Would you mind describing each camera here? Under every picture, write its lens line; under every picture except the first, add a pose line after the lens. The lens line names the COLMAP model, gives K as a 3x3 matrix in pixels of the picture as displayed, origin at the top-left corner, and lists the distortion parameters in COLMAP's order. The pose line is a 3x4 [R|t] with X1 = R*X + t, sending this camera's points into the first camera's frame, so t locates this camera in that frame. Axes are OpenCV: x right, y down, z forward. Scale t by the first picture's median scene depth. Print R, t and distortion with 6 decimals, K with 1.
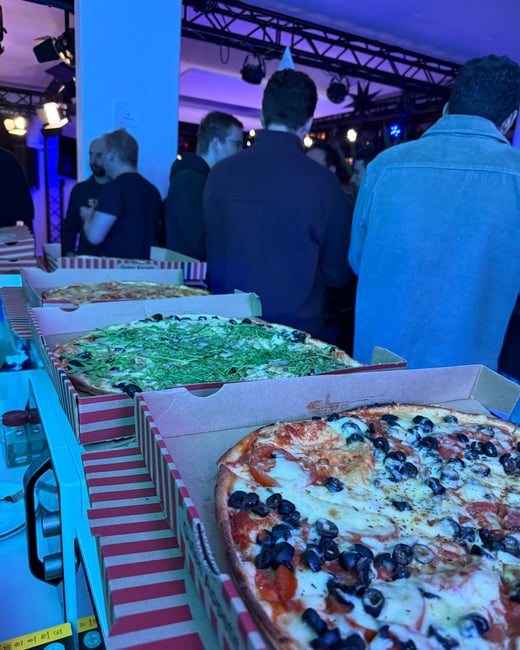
lens RADIAL K [[693.0, 0, 259.4], [0, 693.0, 360.0], [0, 0, 1]] dist [0.076862, -0.202070]
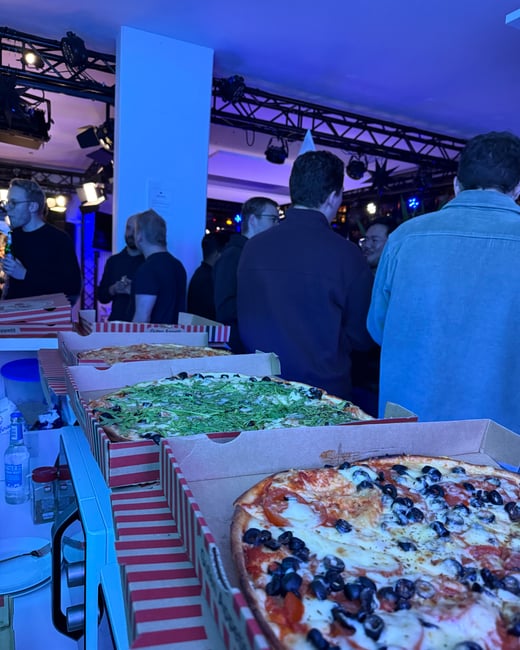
lens RADIAL K [[1029.4, 0, 258.3], [0, 1029.4, 330.3], [0, 0, 1]] dist [0.129374, -0.020845]
pose [[0.996974, -0.004216, -0.077626, 0.095909], [-0.009658, 0.984075, -0.177491, 0.156541], [0.077138, 0.177704, 0.981056, -0.580245]]
